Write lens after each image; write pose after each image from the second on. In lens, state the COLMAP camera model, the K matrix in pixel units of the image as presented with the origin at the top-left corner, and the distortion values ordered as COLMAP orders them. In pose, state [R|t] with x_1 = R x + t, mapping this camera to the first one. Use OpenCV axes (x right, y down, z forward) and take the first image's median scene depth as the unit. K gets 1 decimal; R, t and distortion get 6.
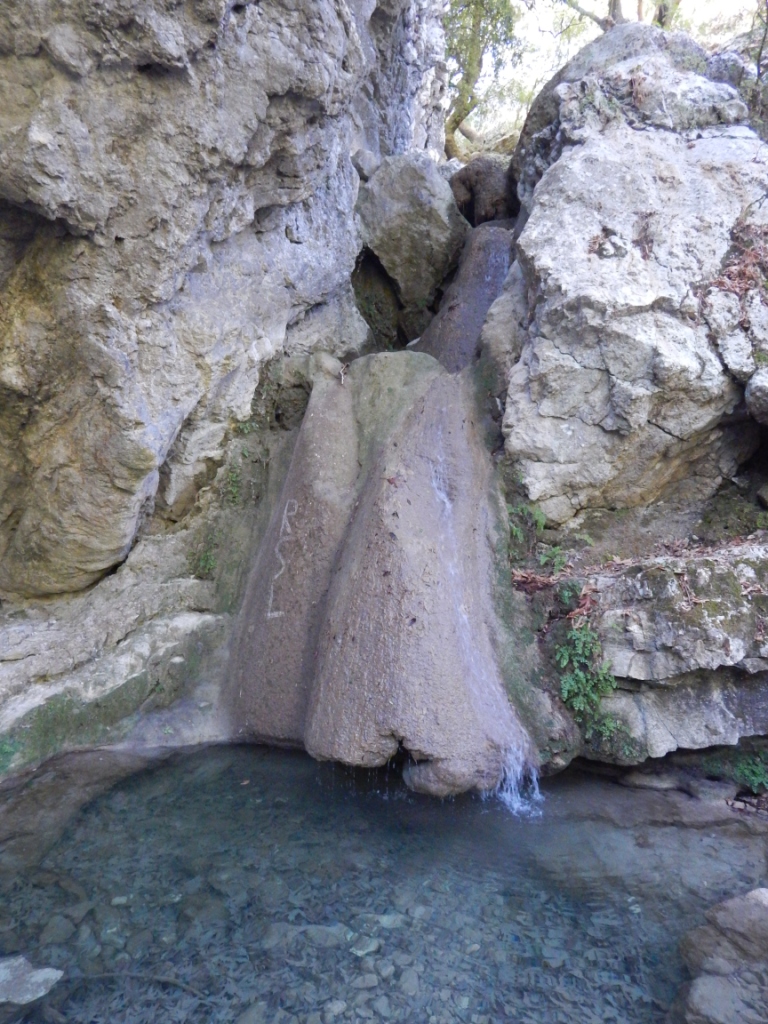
lens RADIAL K [[654.0, 0, 387.3], [0, 654.0, 521.9], [0, 0, 1]] dist [-0.009640, -0.000830]
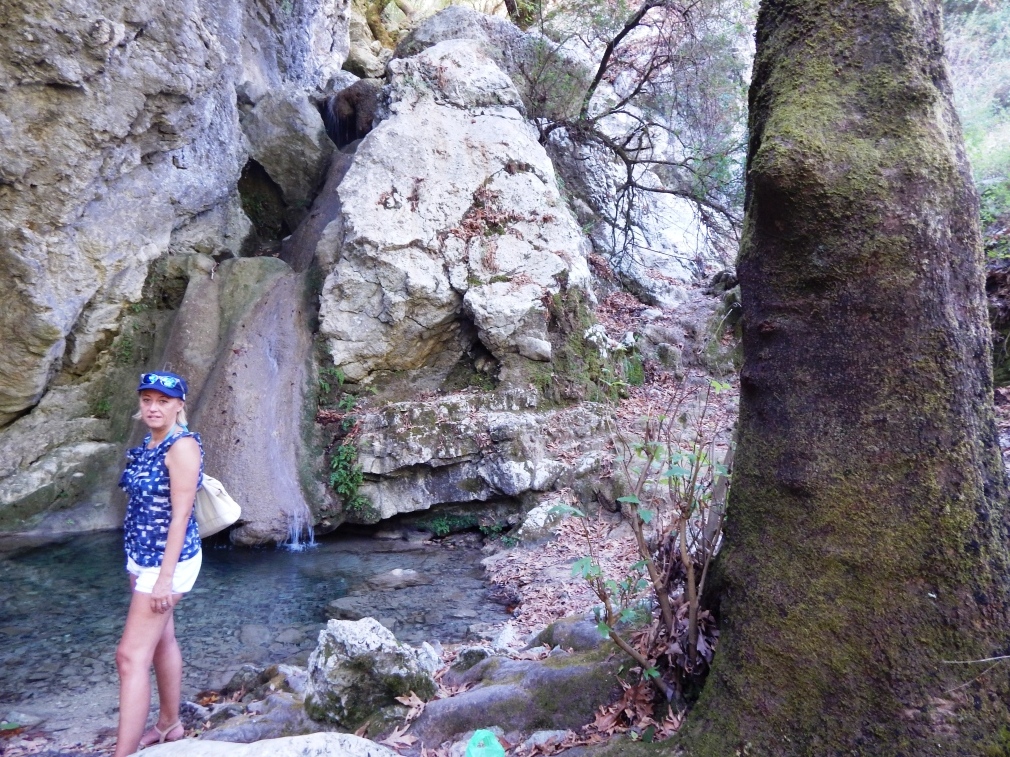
lens RADIAL K [[670.3, 0, 498.5], [0, 670.3, 375.9], [0, 0, 1]] dist [-0.000390, -0.004256]
pose [[0.975909, 0.009215, 0.217985, 0.261814], [-0.011440, 0.999895, 0.008944, -0.026966], [-0.217880, -0.011223, 0.975911, -0.643943]]
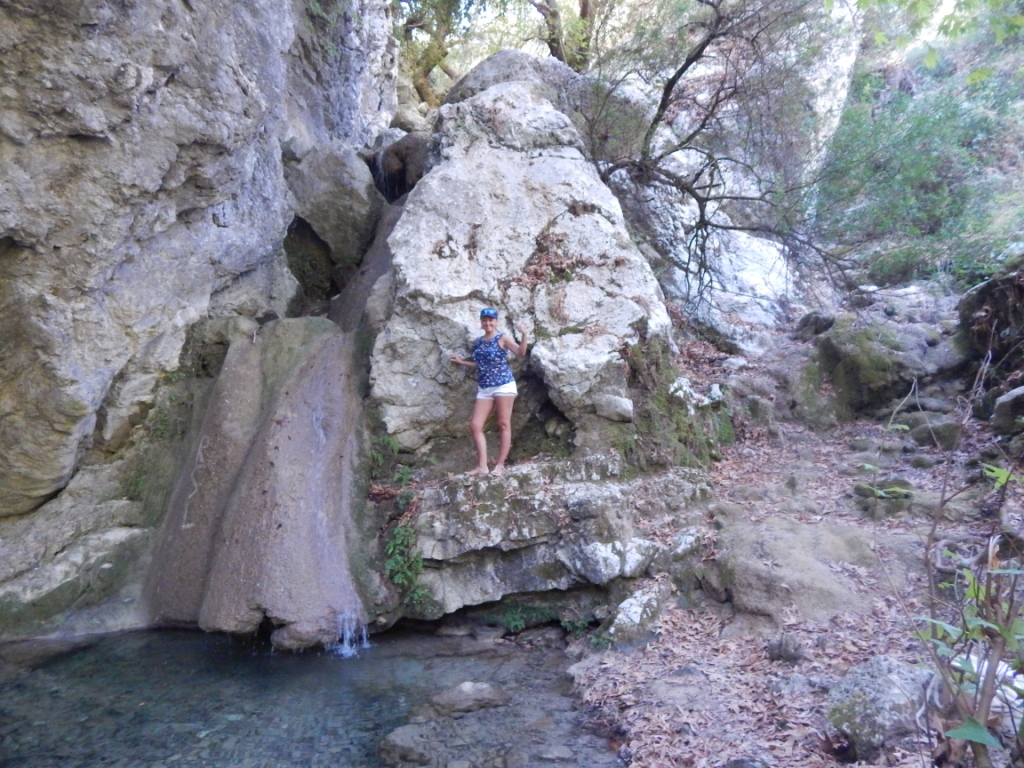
lens RADIAL K [[665.2, 0, 510.9], [0, 665.2, 387.0], [0, 0, 1]] dist [0.003776, -0.008695]
pose [[0.986881, -0.010156, 0.161129, 0.259489], [0.019589, 0.998178, -0.057065, -0.047228], [-0.160256, 0.059473, 0.985282, -0.433557]]
